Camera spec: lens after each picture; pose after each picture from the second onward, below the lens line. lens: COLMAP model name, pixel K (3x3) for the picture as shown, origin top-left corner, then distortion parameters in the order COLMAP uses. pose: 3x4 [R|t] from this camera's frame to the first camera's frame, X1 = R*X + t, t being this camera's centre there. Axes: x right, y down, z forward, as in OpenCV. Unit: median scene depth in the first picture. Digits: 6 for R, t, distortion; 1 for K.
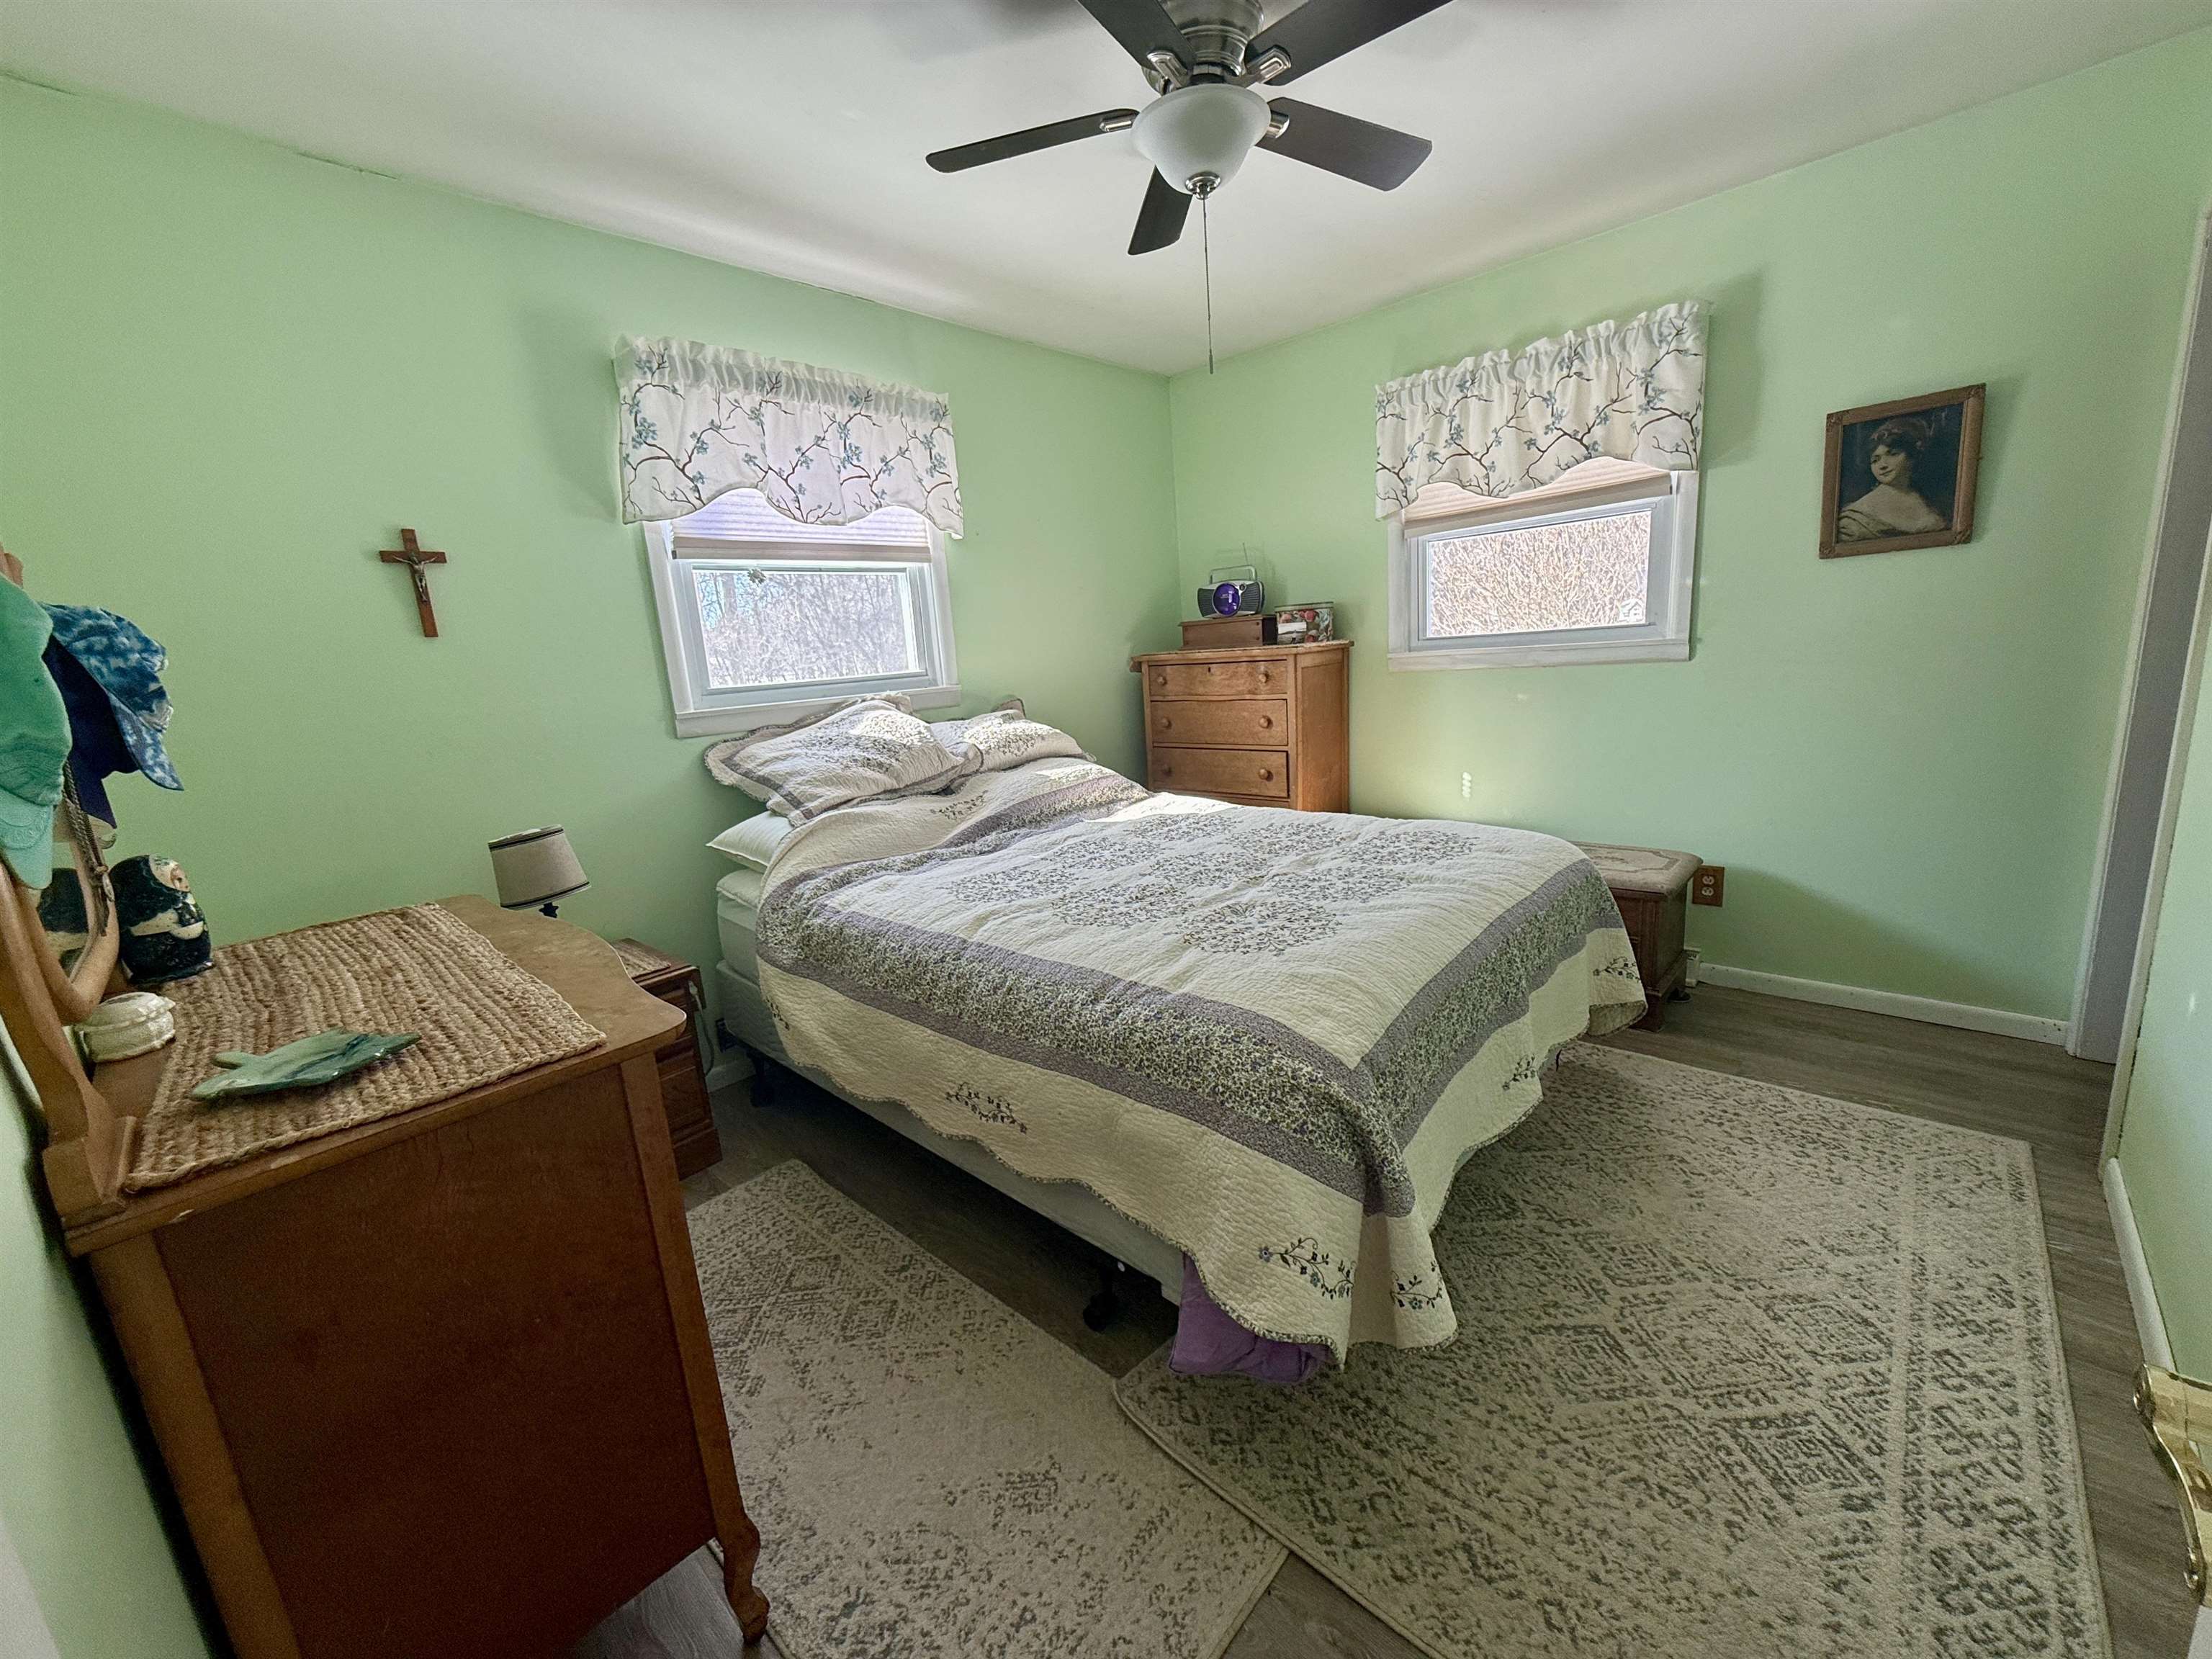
lens RADIAL K [[881.2, 0, 1108.4], [0, 881.2, 829.5], [0, 0, 1]] dist [-0.000938, 0.000091]
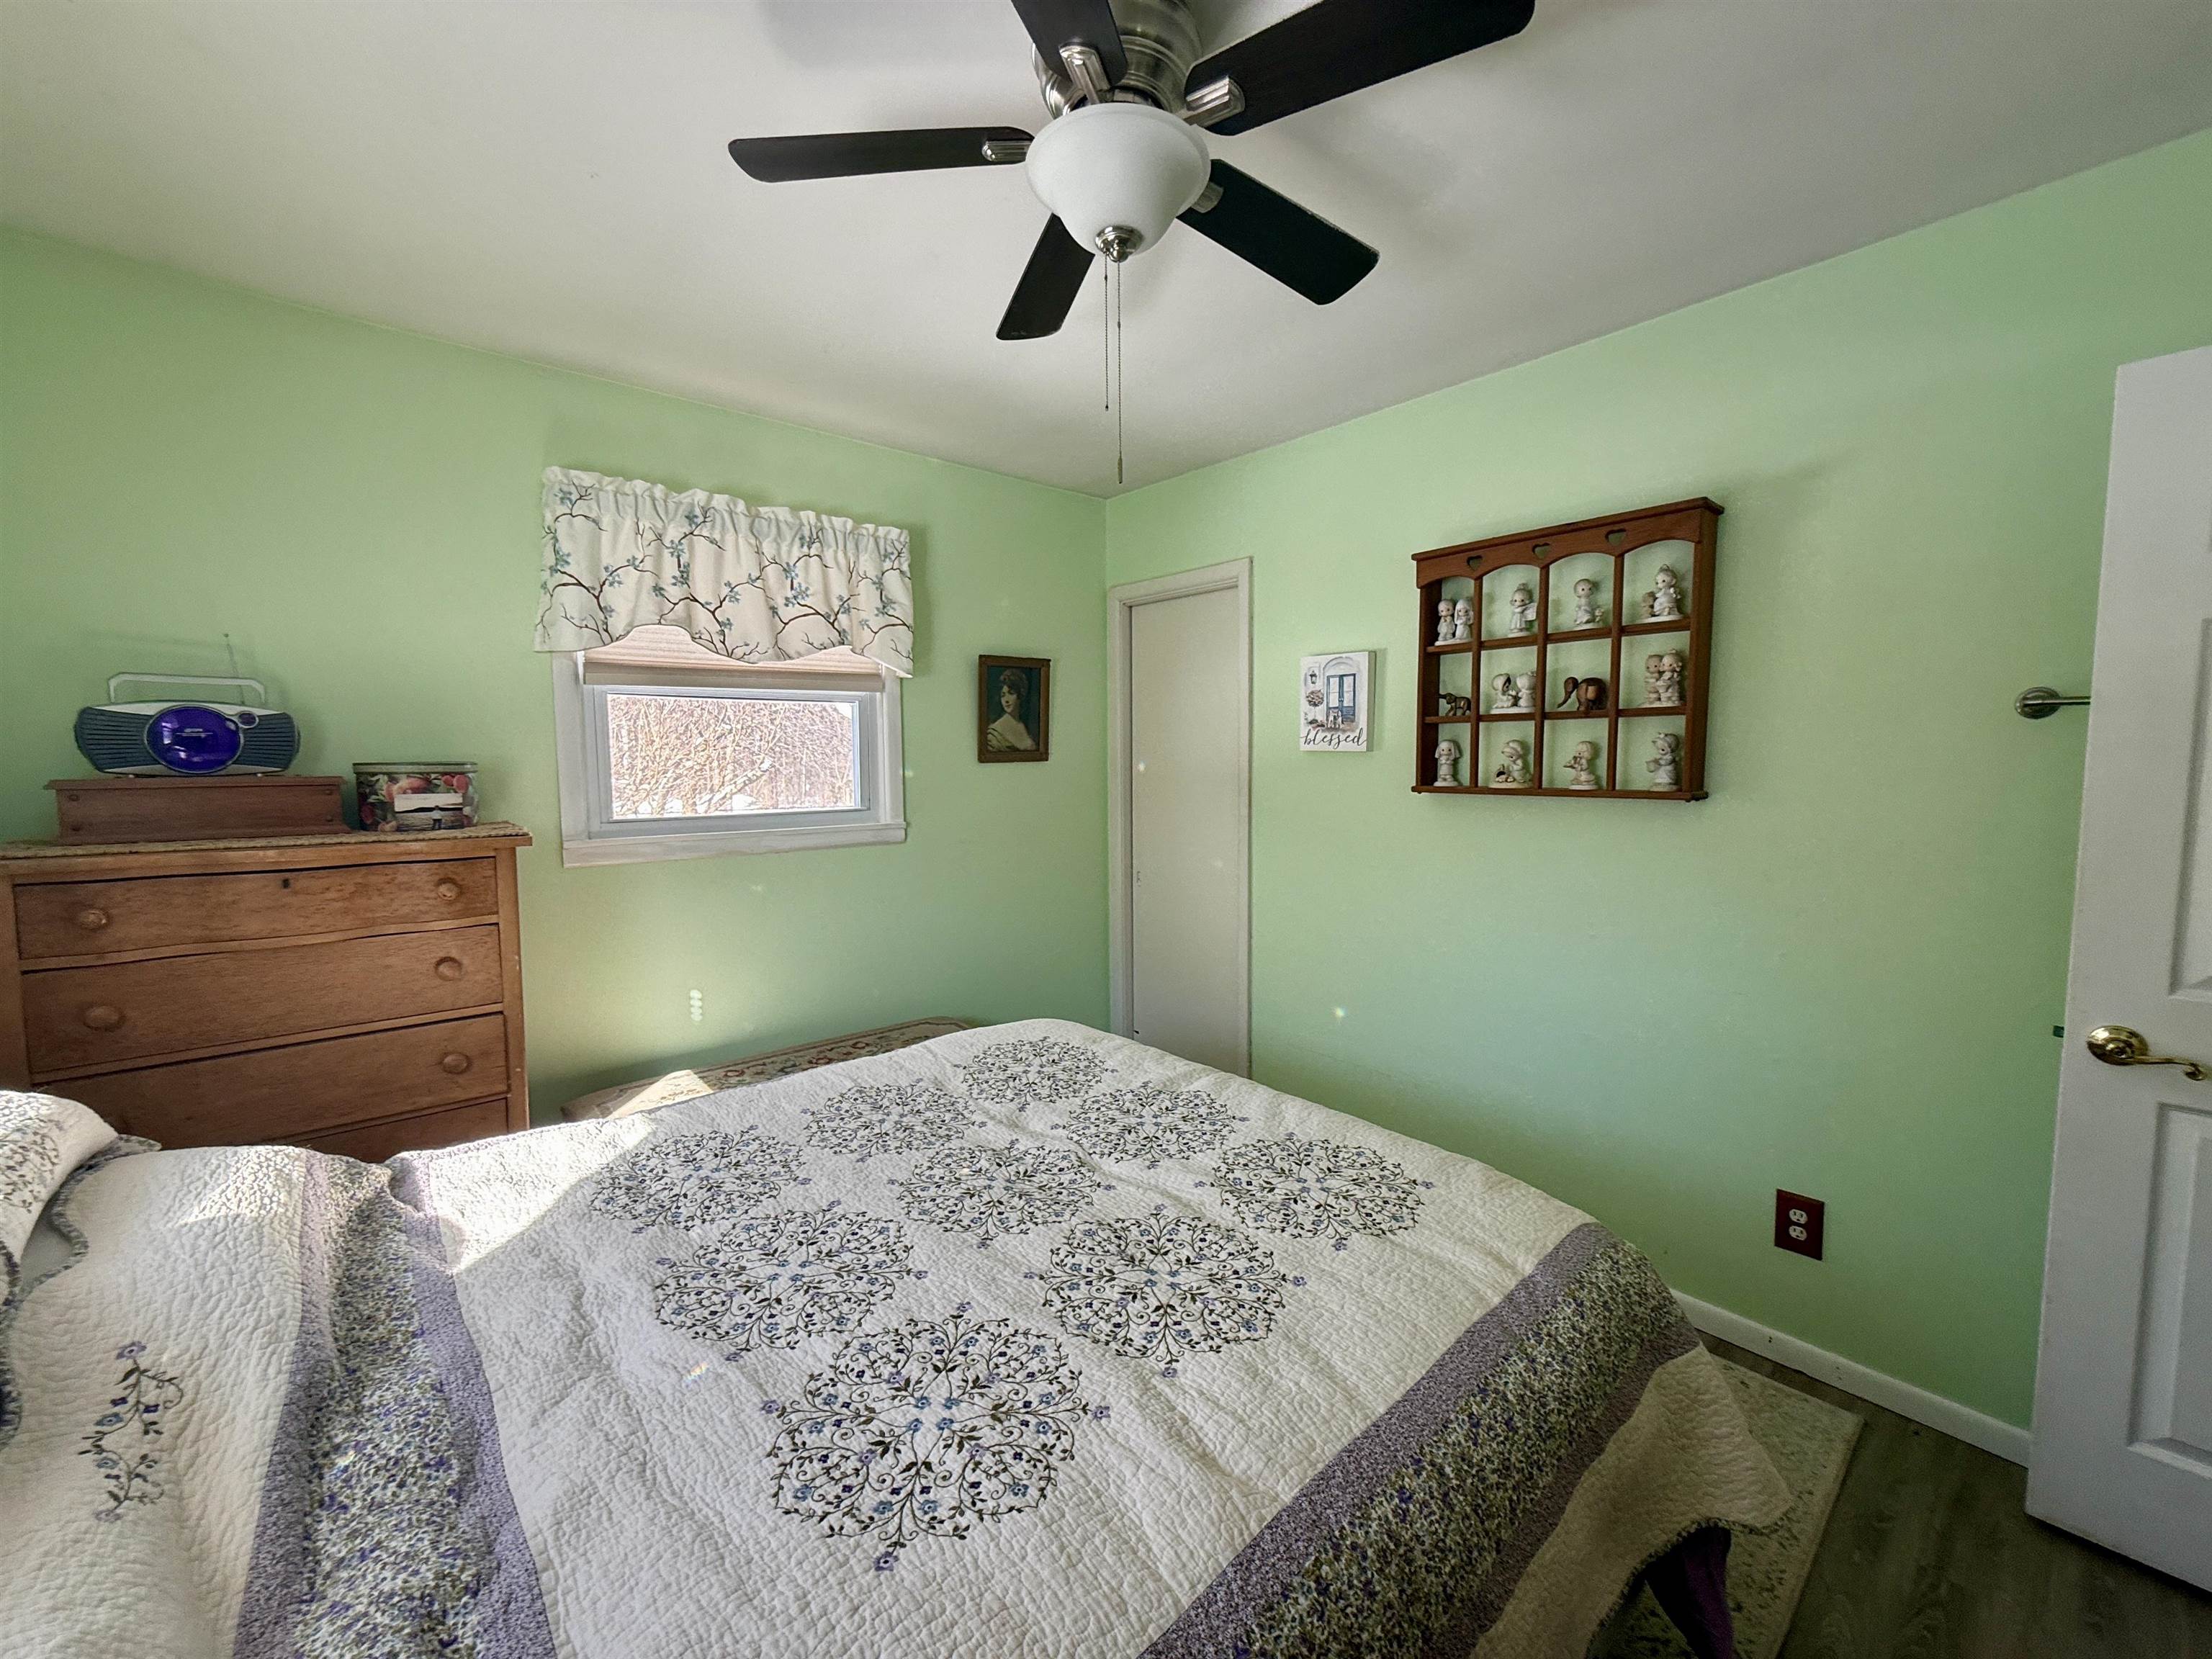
lens RADIAL K [[881.2, 0, 1108.2], [0, 881.2, 829.3], [0, 0, 1]] dist [-0.000938, 0.000091]
pose [[0.101637, -0.009818, 0.994773, -0.389717], [0.199264, 0.979888, -0.010688, -0.142943], [-0.974661, 0.199309, 0.101549, 0.625164]]
